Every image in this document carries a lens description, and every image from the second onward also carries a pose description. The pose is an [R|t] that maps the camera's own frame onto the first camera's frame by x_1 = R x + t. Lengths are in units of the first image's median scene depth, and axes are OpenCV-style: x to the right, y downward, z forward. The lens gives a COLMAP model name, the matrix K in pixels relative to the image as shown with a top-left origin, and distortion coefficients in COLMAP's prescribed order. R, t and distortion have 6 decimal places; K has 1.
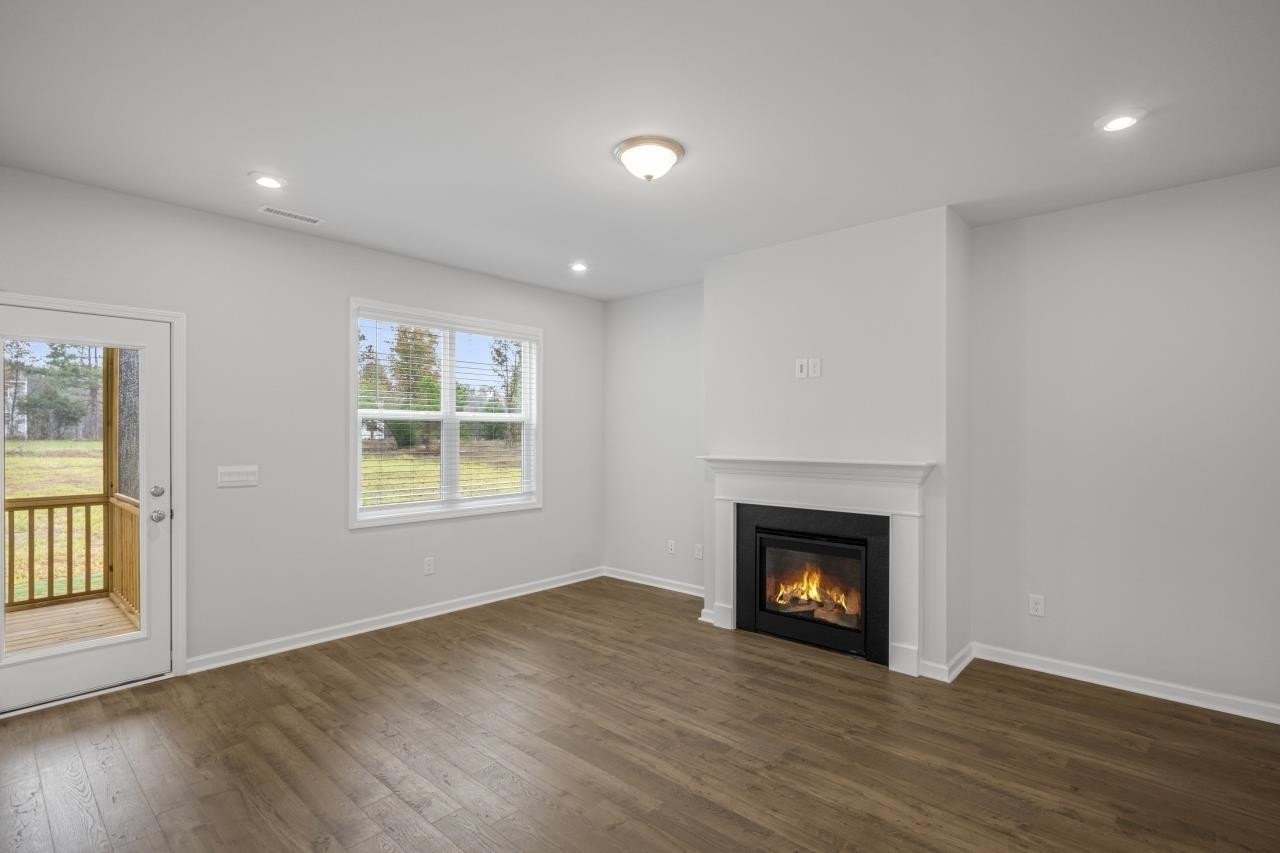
lens RADIAL K [[592.7, 0, 634.5], [0, 592.7, 424.1], [0, 0, 1]] dist [0.002008, 0.000616]
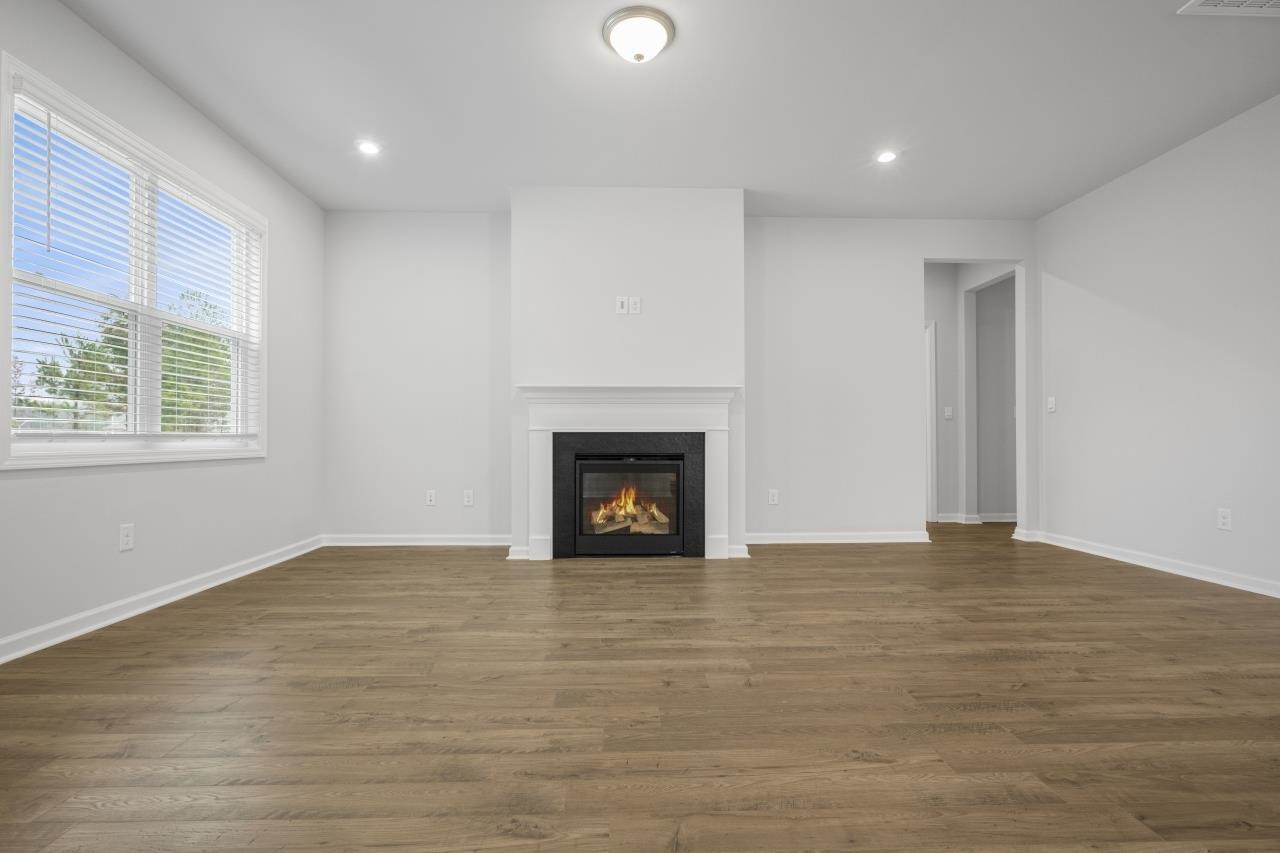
lens RADIAL K [[577.6, 0, 621.2], [0, 577.6, 421.4], [0, 0, 1]] dist [-0.003863, -0.000290]
pose [[0.728431, 0.022138, 0.684761, -0.469000], [-0.017687, 0.999752, -0.013507, 0.142995], [-0.684891, -0.002272, 0.728642, 0.245658]]
